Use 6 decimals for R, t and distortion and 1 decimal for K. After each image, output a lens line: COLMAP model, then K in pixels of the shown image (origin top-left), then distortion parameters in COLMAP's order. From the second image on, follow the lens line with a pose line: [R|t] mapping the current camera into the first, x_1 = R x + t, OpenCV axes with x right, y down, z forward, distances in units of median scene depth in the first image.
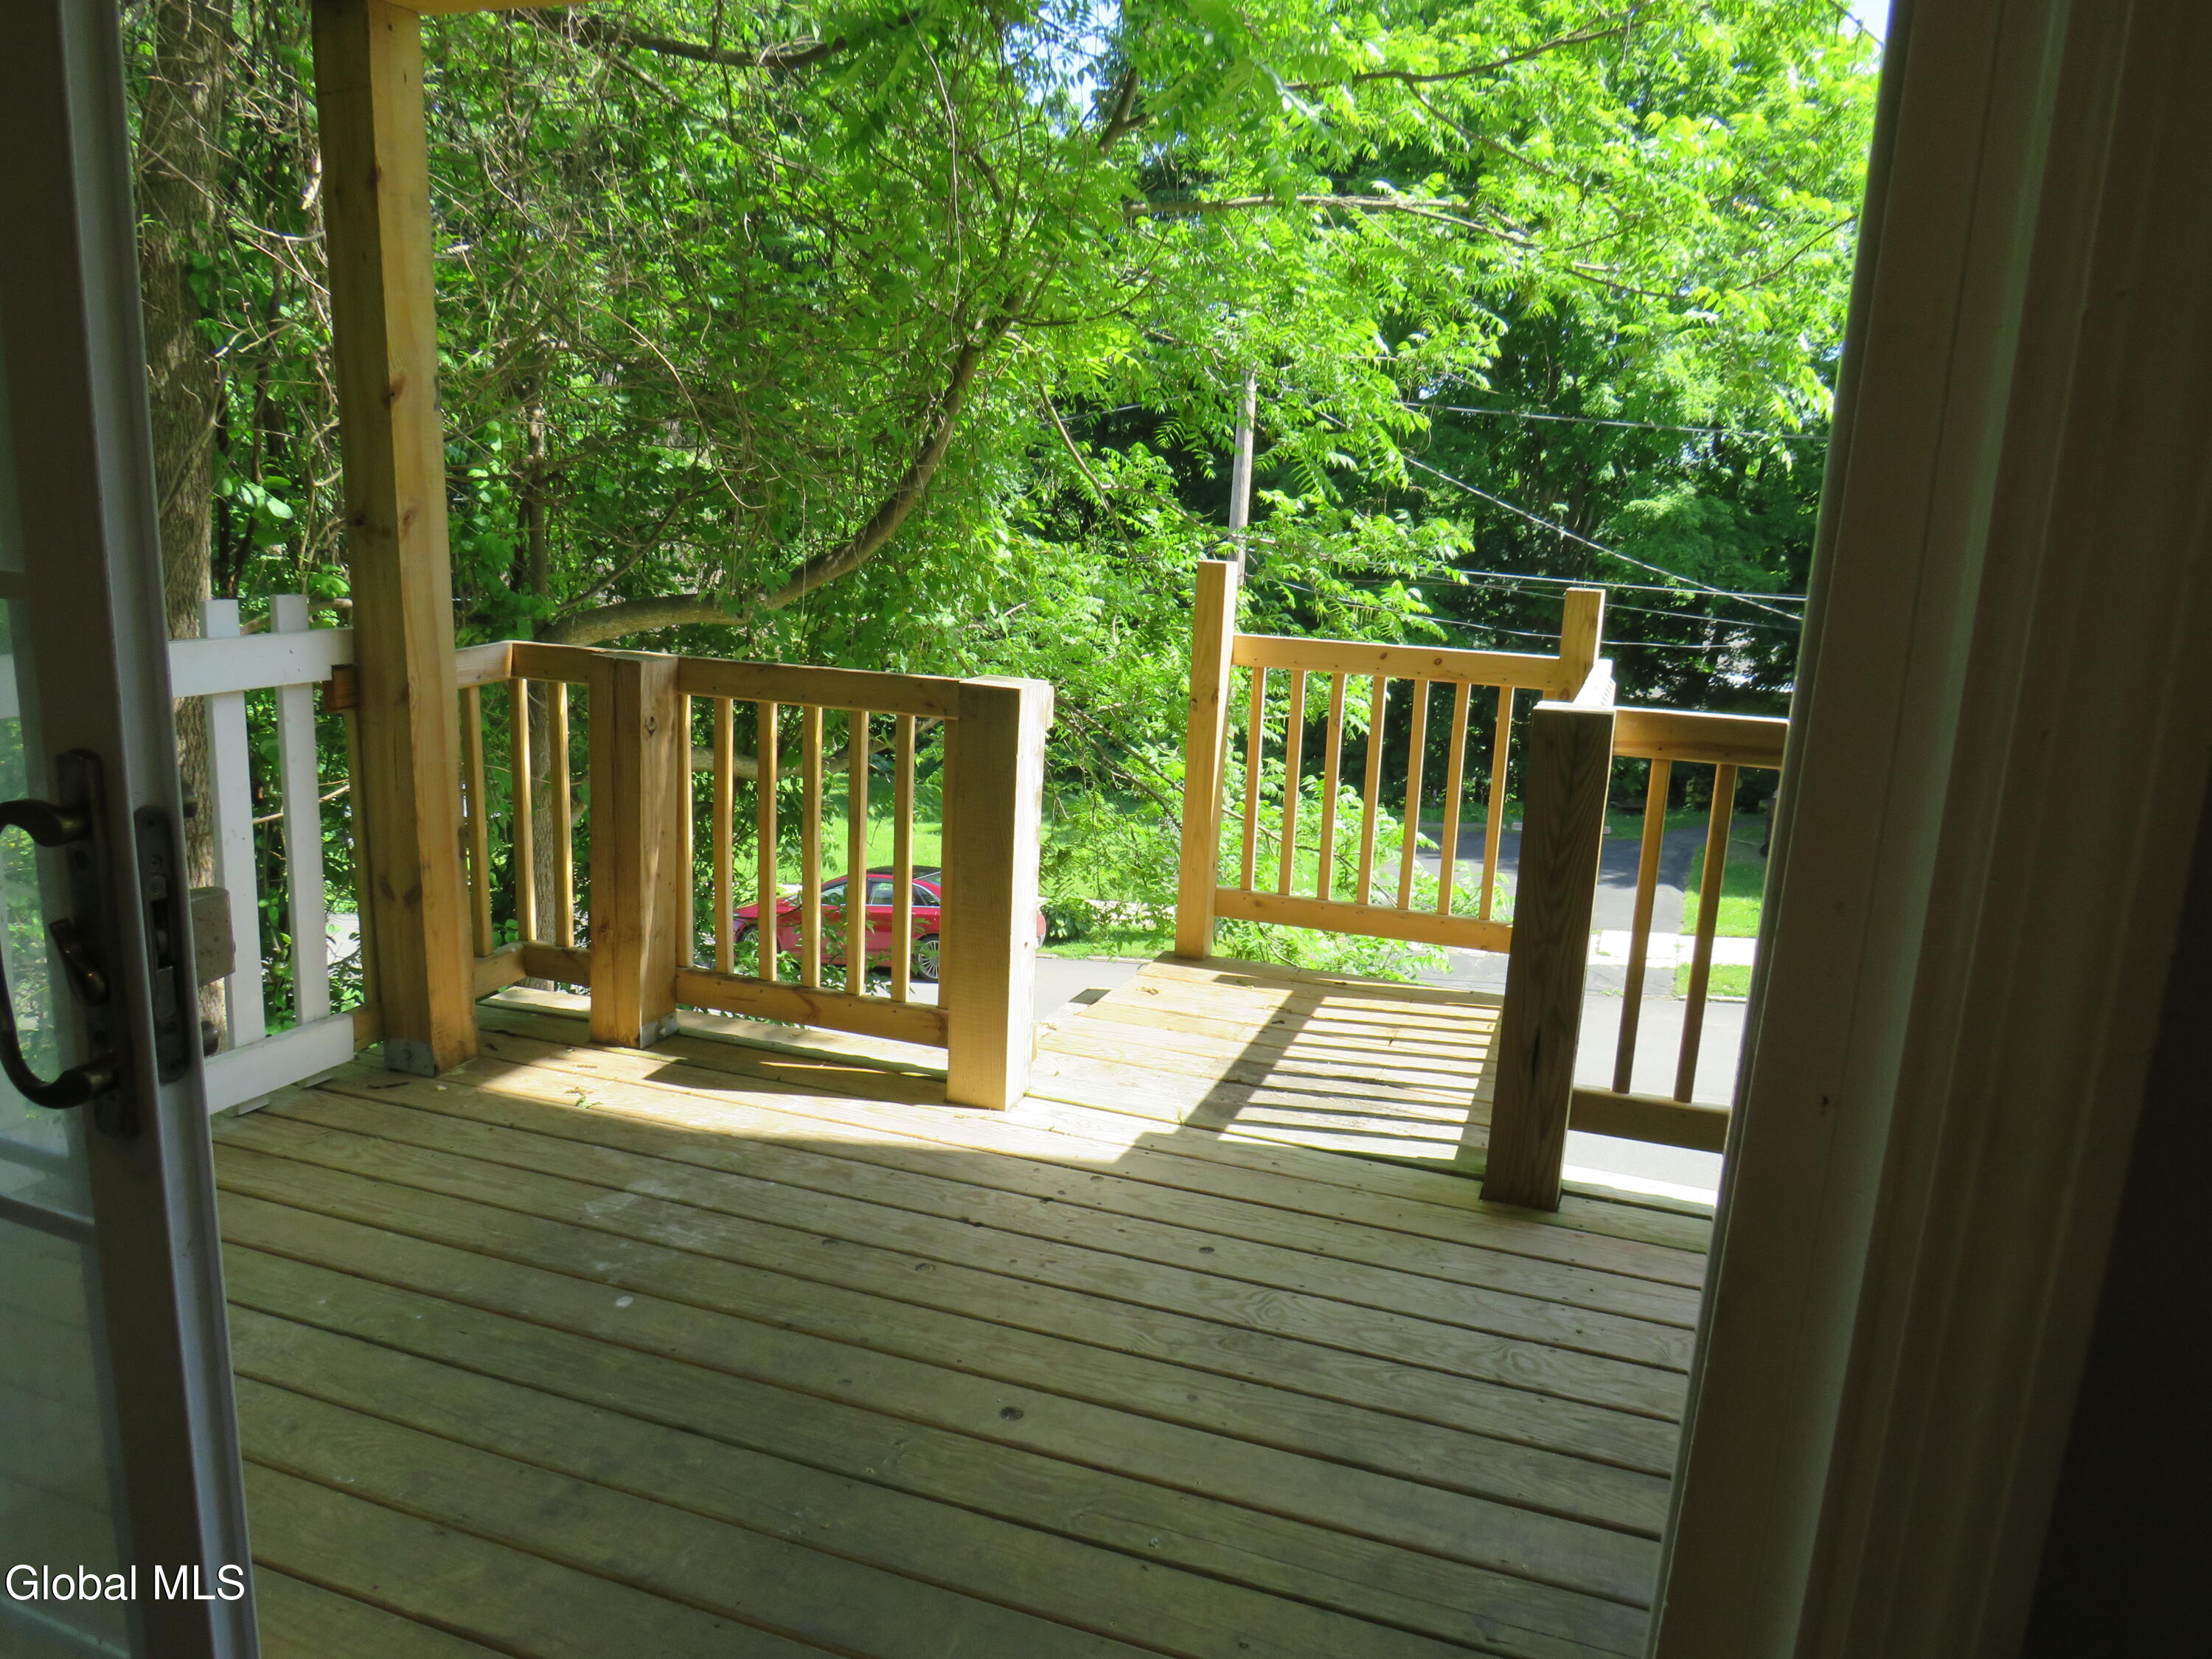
lens RADIAL K [[1591.2, 0, 1103.2], [0, 1591.2, 827.4], [0, 0, 1]] dist [-0.023234, 0.006876]
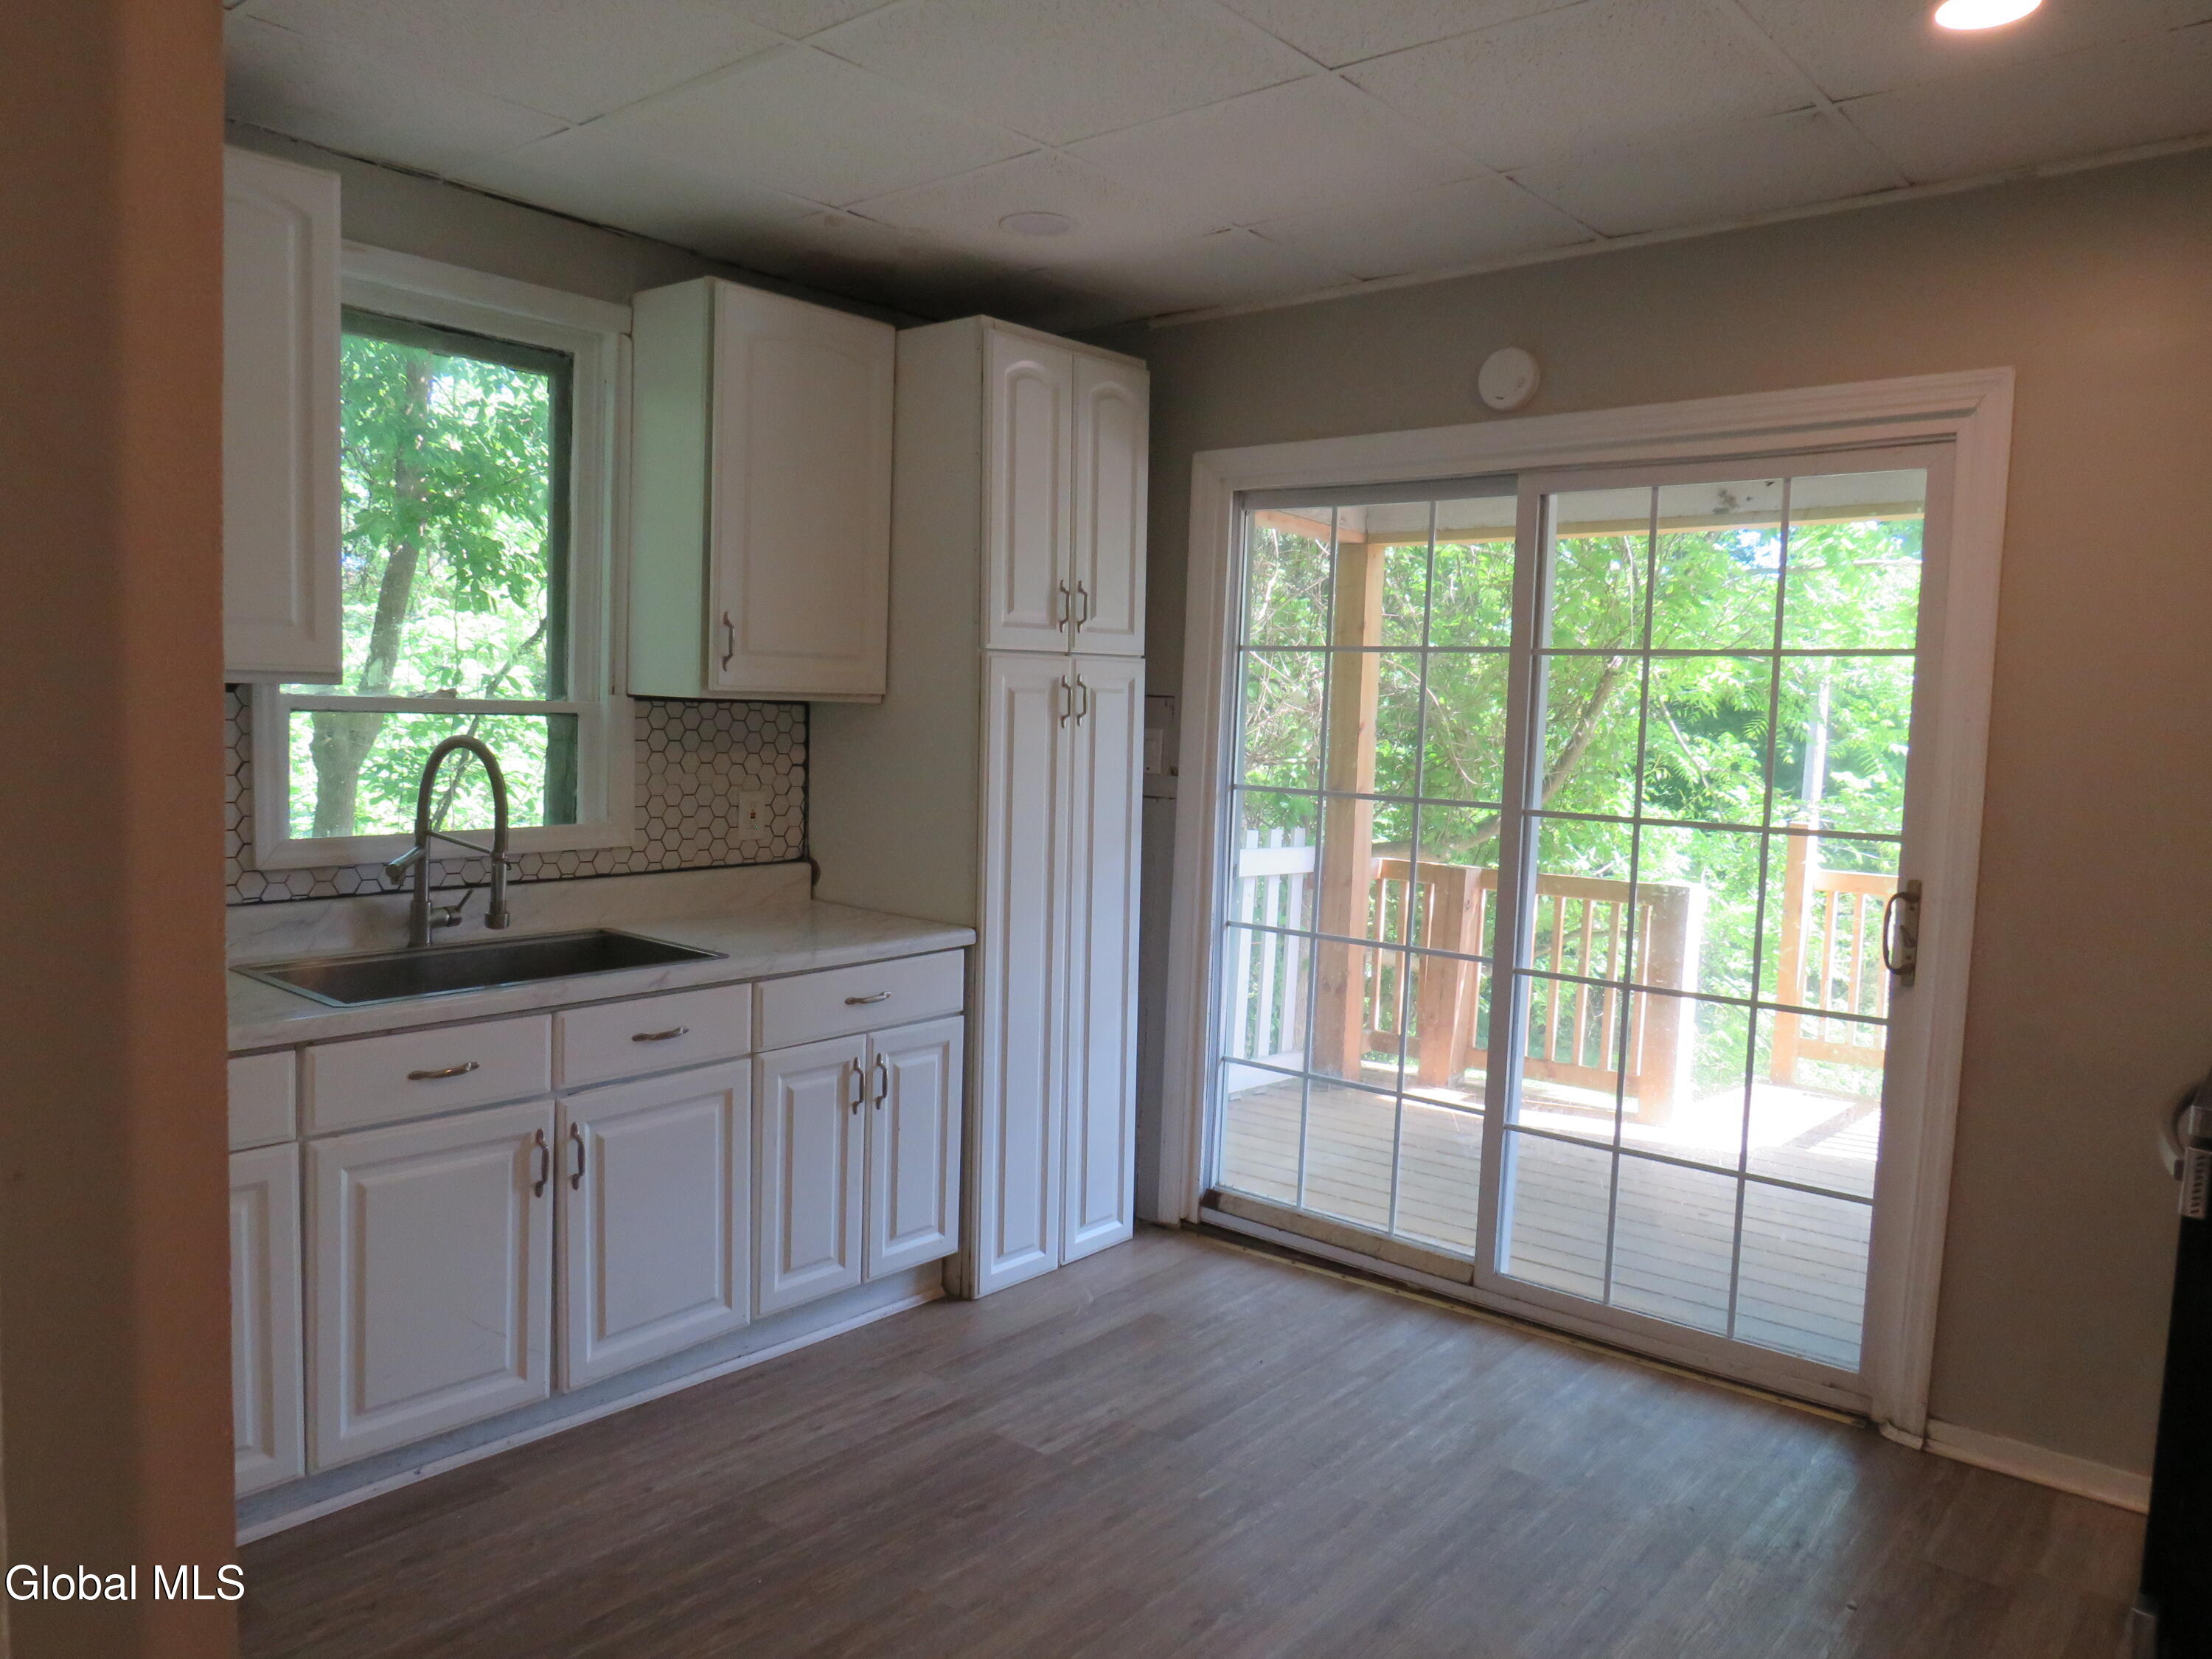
lens RADIAL K [[1591.2, 0, 1100.8], [0, 1591.2, 835.1], [0, 0, 1]] dist [-0.023234, 0.006876]
pose [[0.944479, 0.021378, -0.327877, -0.037741], [-0.073368, 0.986408, -0.147026, 0.066950], [0.320277, 0.162918, 0.933210, -0.362942]]
